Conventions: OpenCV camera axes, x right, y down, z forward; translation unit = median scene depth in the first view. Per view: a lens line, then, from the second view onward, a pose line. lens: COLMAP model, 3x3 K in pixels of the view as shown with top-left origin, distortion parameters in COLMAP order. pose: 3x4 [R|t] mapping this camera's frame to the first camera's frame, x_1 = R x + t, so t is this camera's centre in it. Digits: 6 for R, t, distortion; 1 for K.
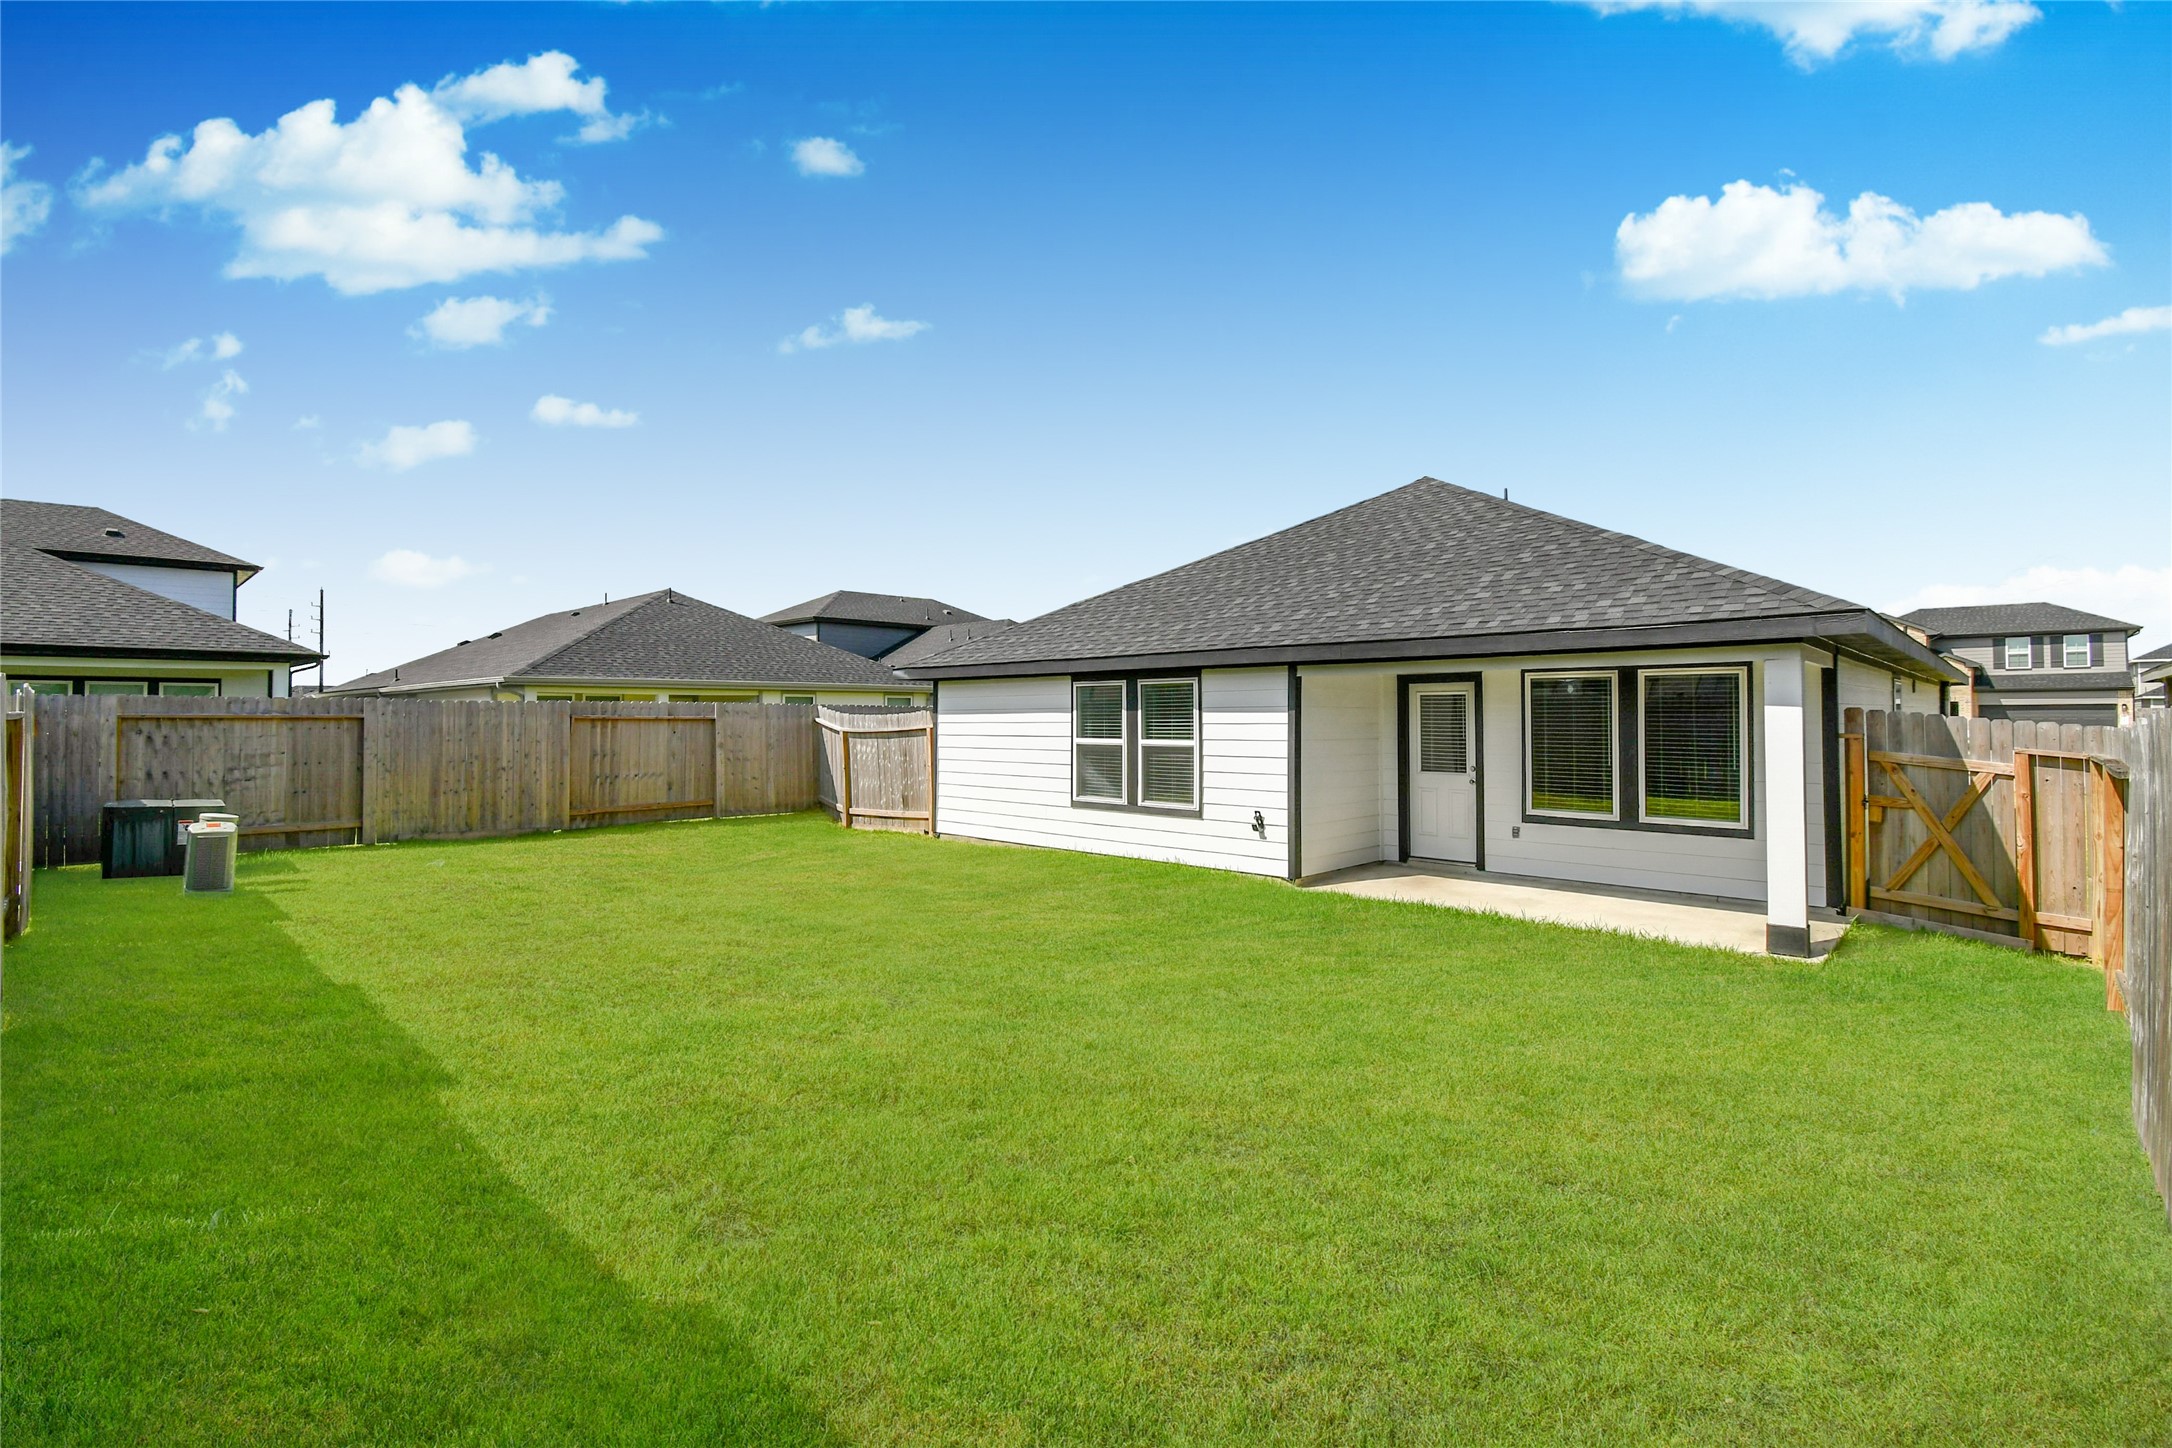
lens RADIAL K [[965.1, 0, 1080.8], [0, 965.1, 709.4], [0, 0, 1]] dist [-0.000741, -0.000286]
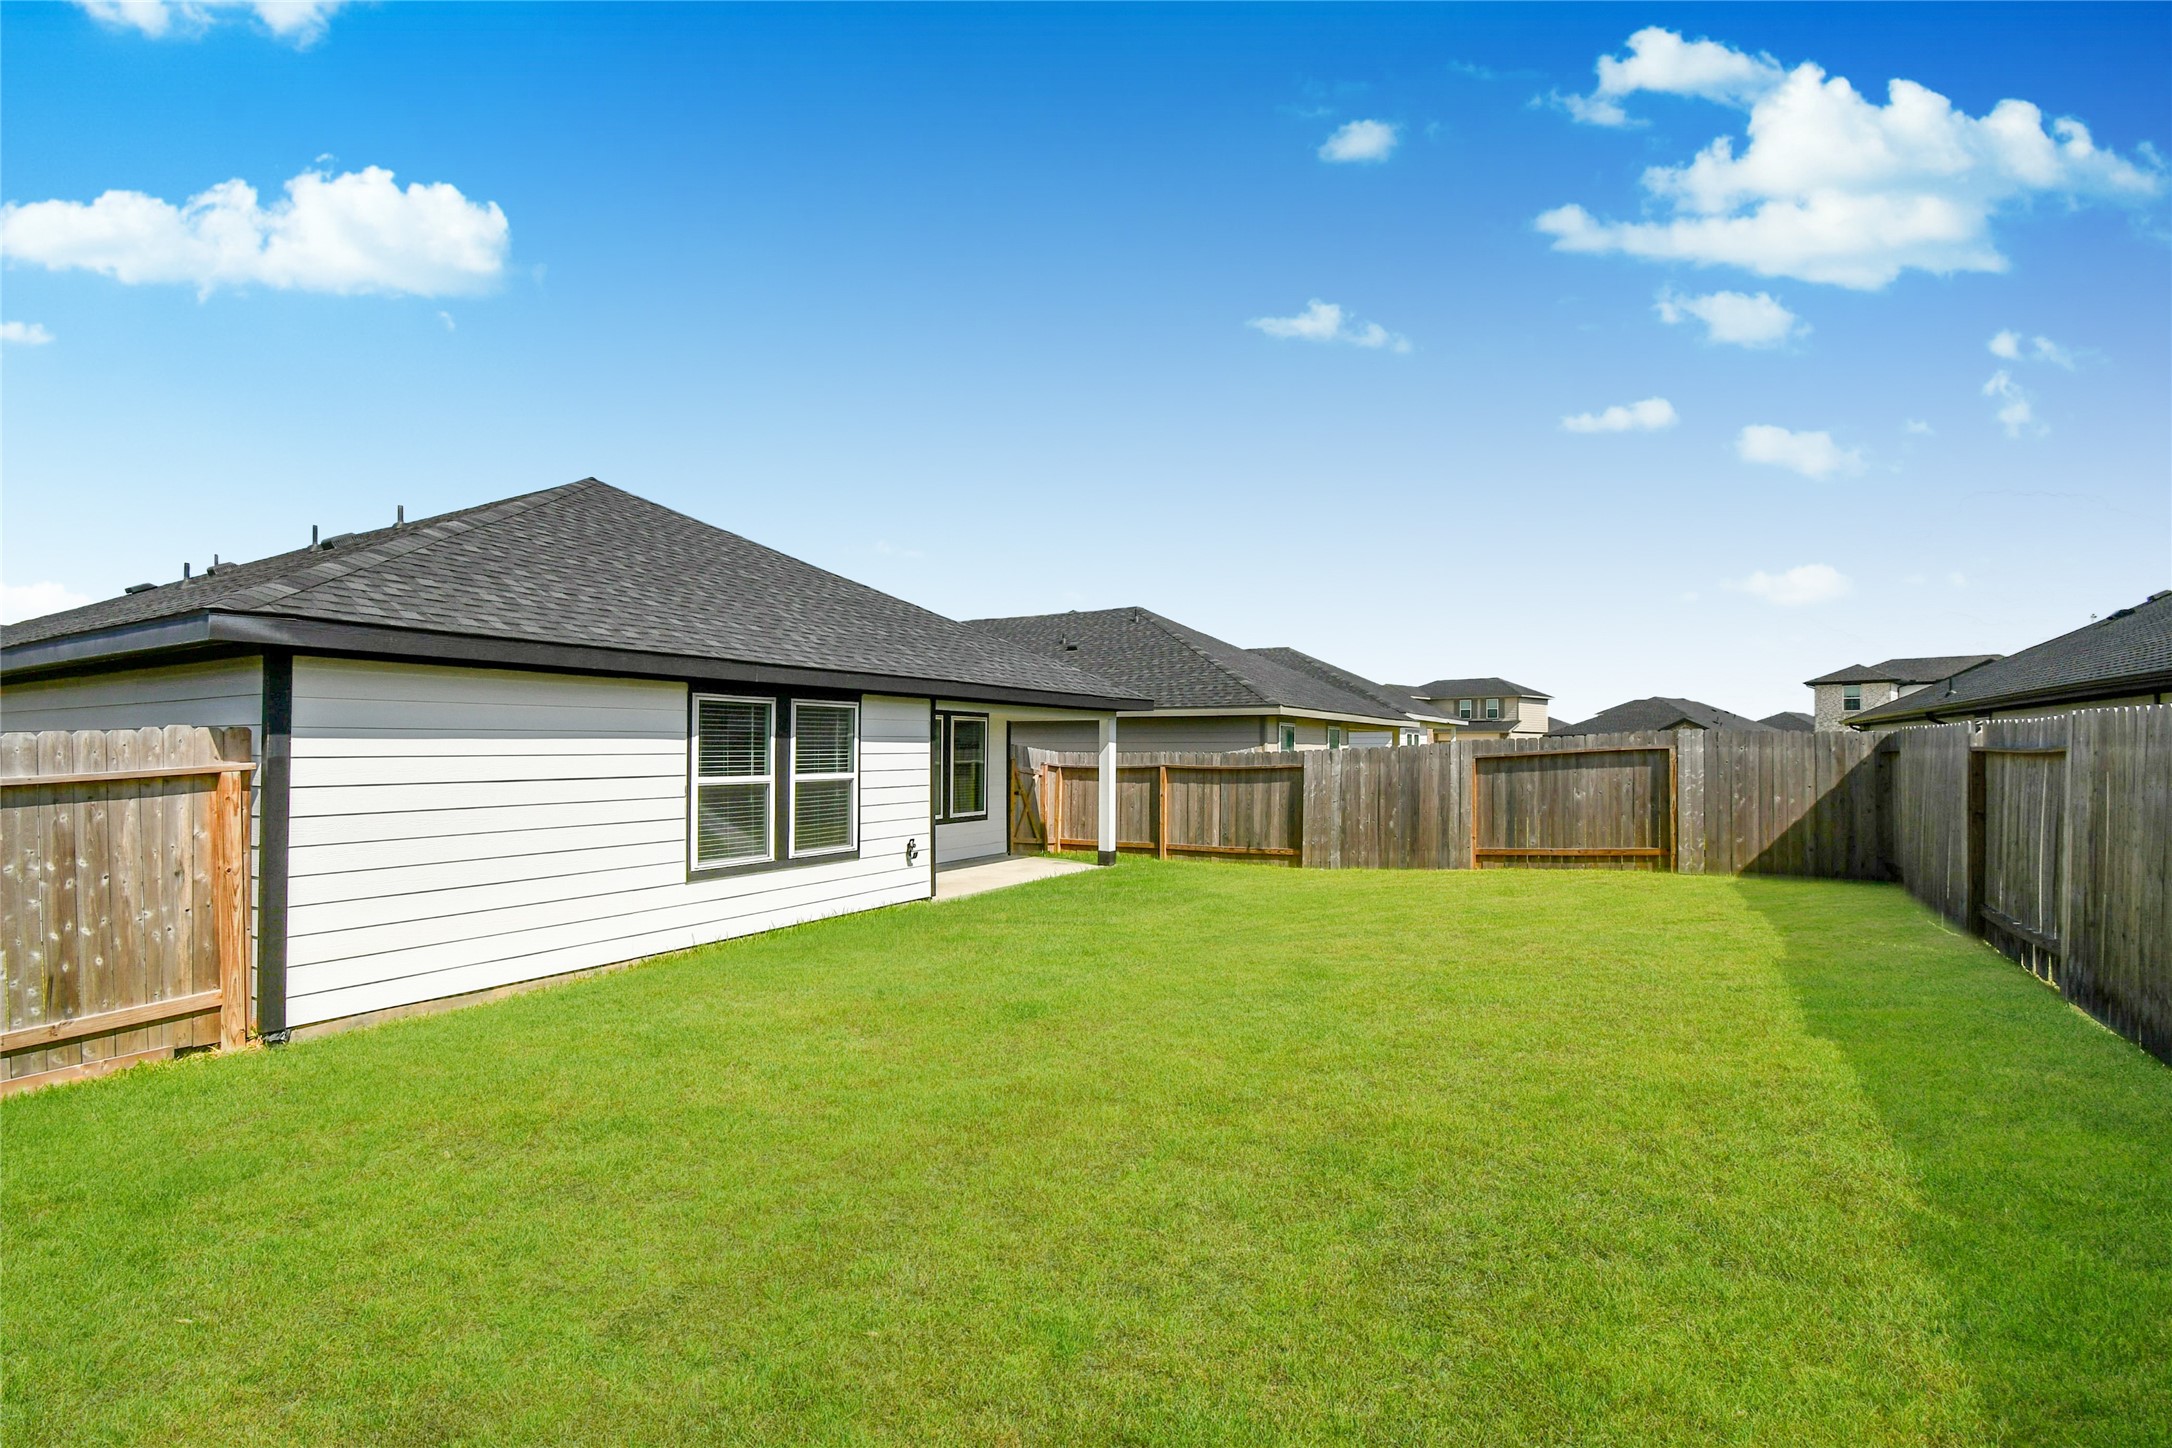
lens RADIAL K [[965.1, 0, 1084.5], [0, 965.1, 744.1], [0, 0, 1]] dist [-0.000741, -0.000286]
pose [[-0.224717, 0.000756, 0.974424, -0.750999], [-0.015218, 0.999875, -0.004286, 0.006040], [-0.974305, -0.015791, -0.224678, 0.929986]]
